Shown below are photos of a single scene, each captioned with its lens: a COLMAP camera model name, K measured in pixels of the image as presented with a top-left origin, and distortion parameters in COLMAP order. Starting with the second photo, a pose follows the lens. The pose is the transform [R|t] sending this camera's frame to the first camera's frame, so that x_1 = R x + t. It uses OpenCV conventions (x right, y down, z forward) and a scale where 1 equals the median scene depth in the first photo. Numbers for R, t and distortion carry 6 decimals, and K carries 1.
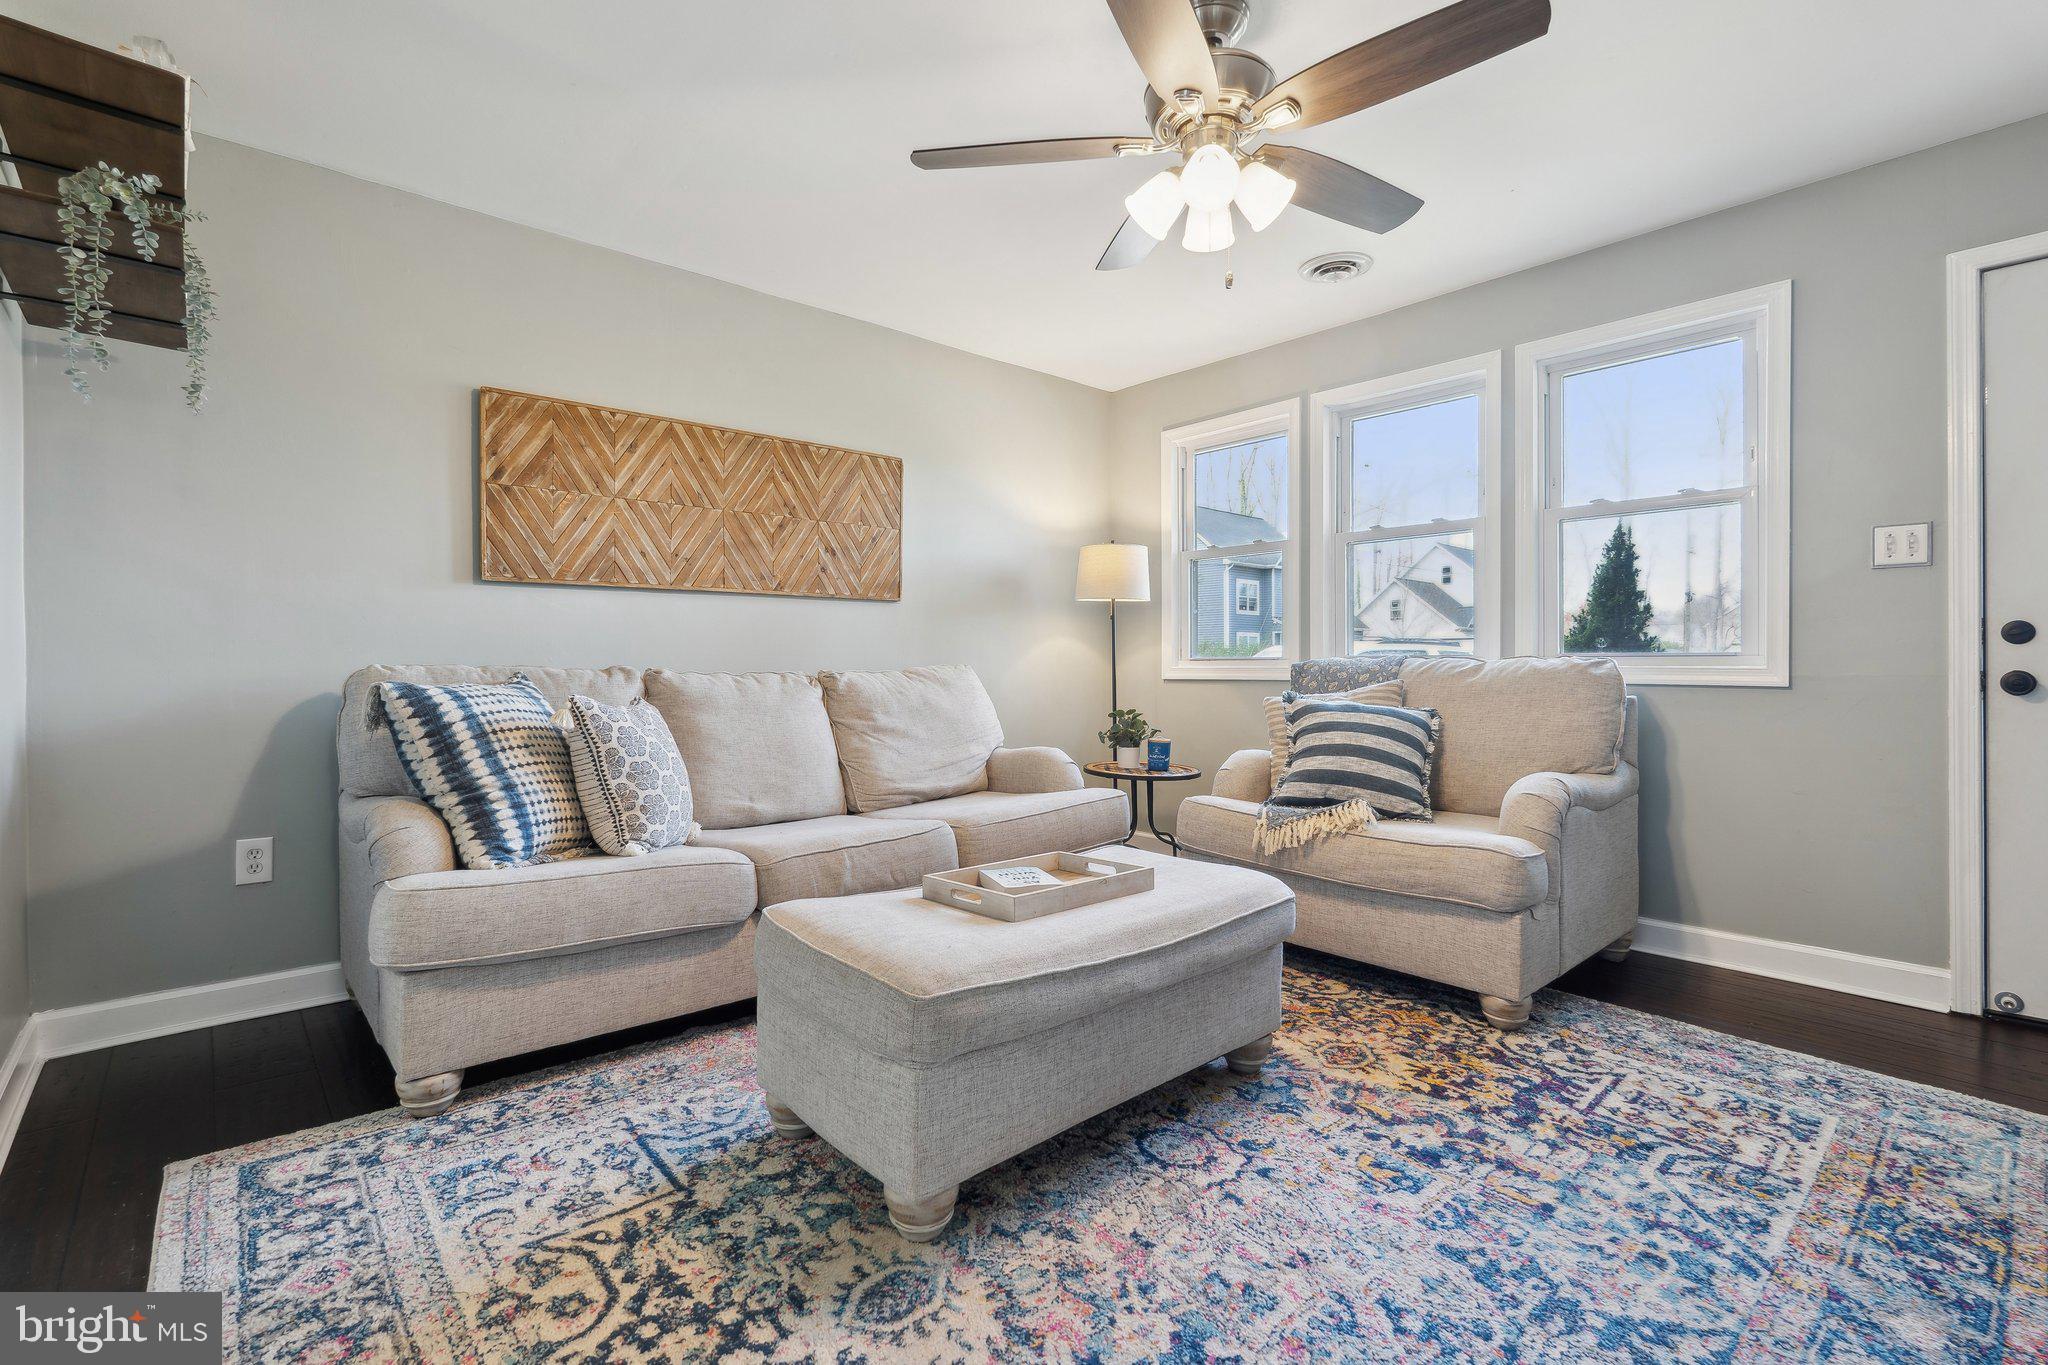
lens RADIAL K [[922.9, 0, 1021.1], [0, 922.9, 676.5], [0, 0, 1]] dist [-0.009847, 0.001385]
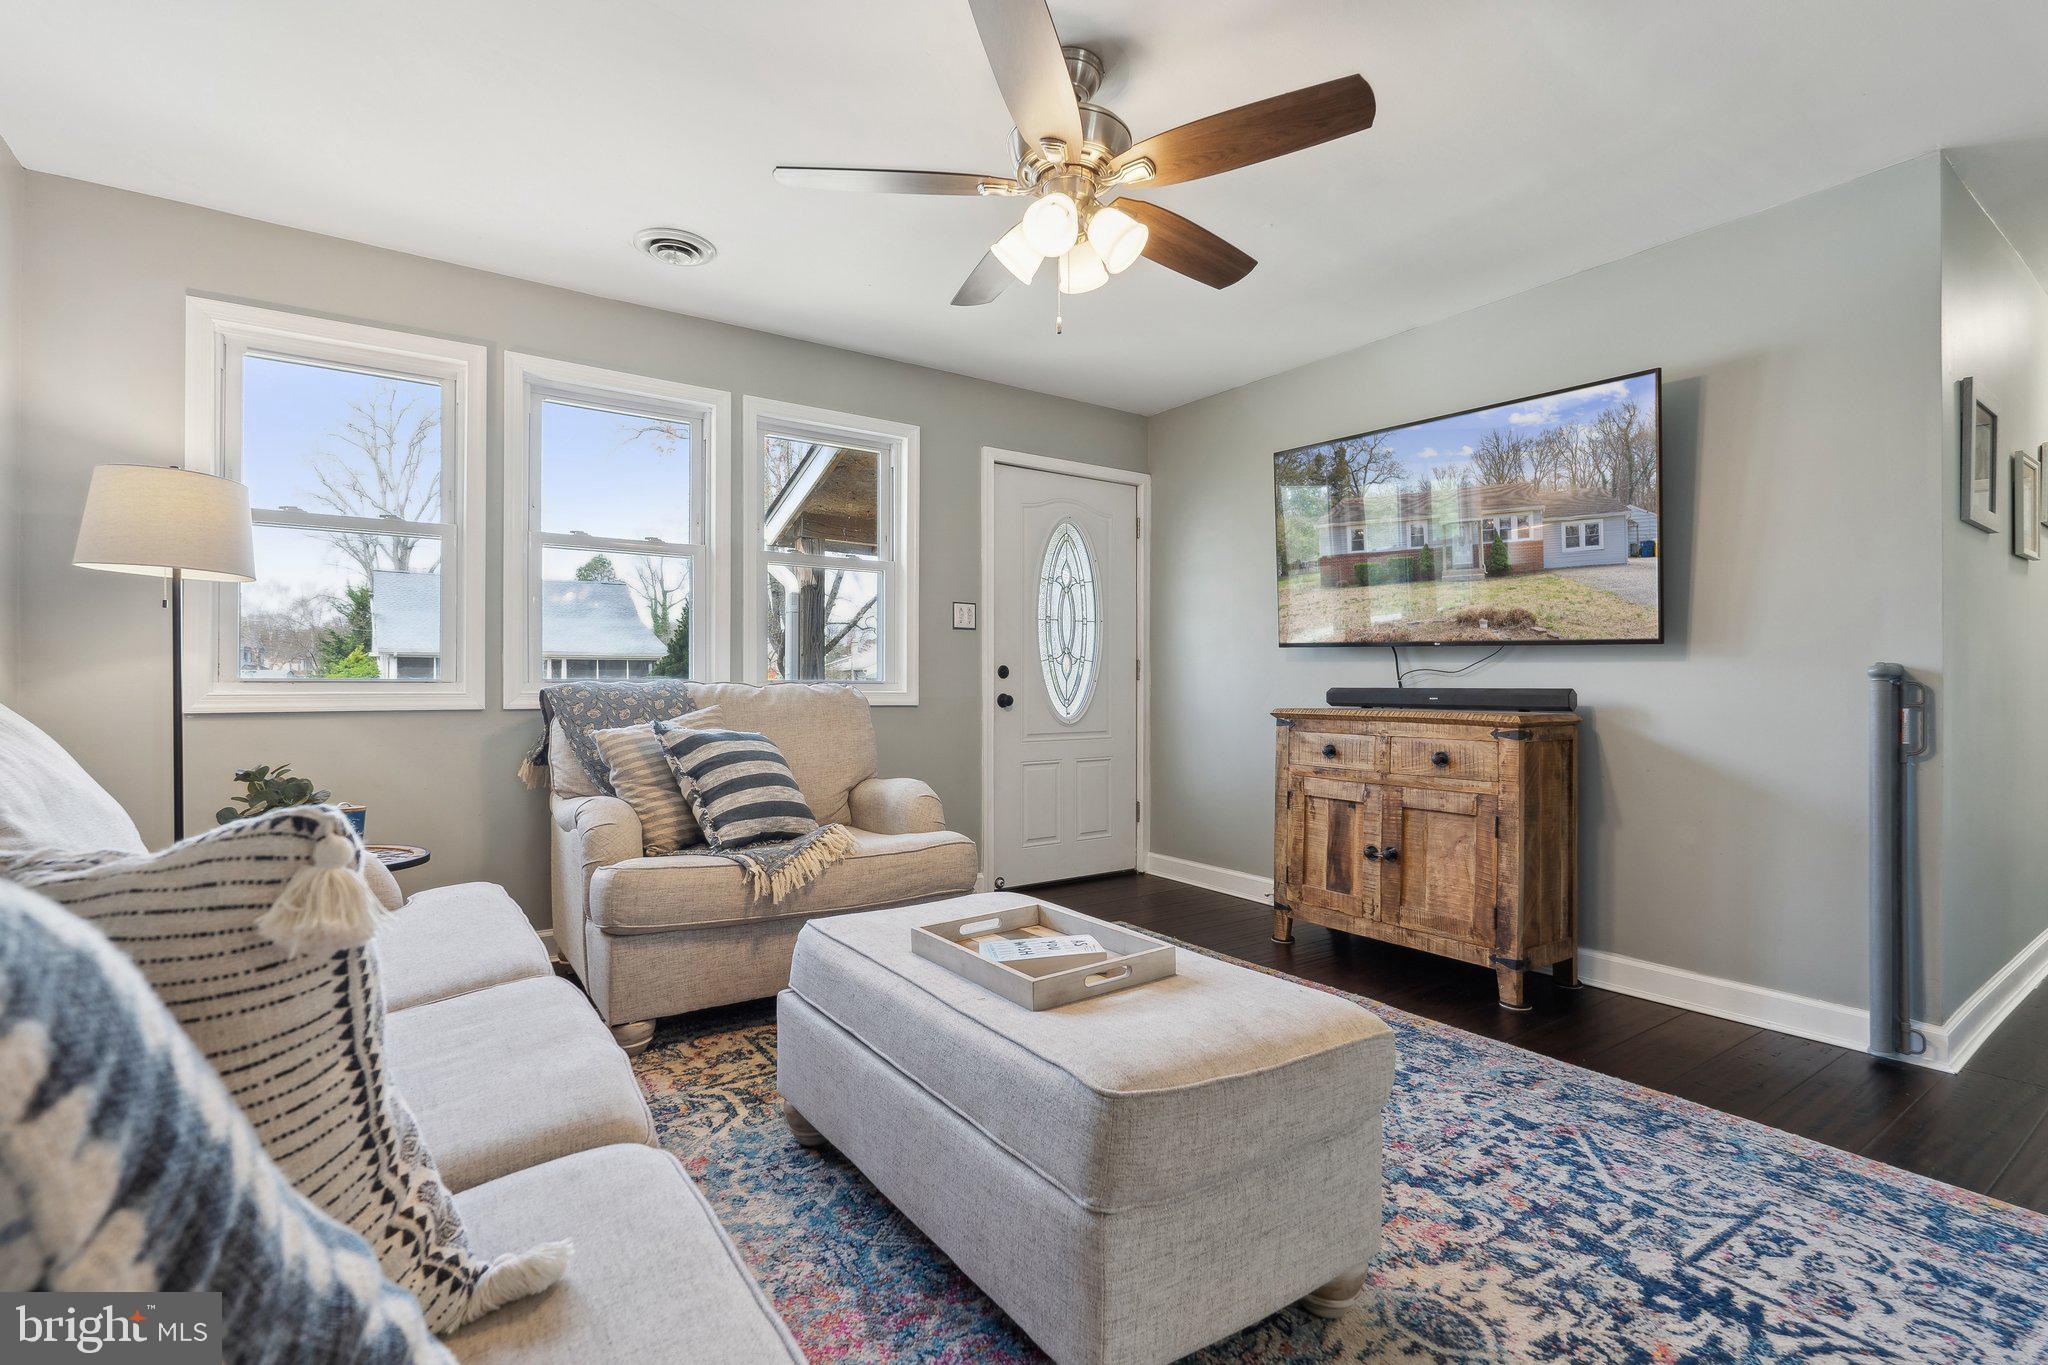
lens RADIAL K [[922.9, 0, 1017.2], [0, 922.9, 680.9], [0, 0, 1]] dist [-0.009847, 0.001385]
pose [[0.130550, 0.009246, 0.991399, -0.632841], [0.011301, 0.999878, -0.010813, -0.010650], [-0.991377, 0.012615, 0.130429, 0.697600]]
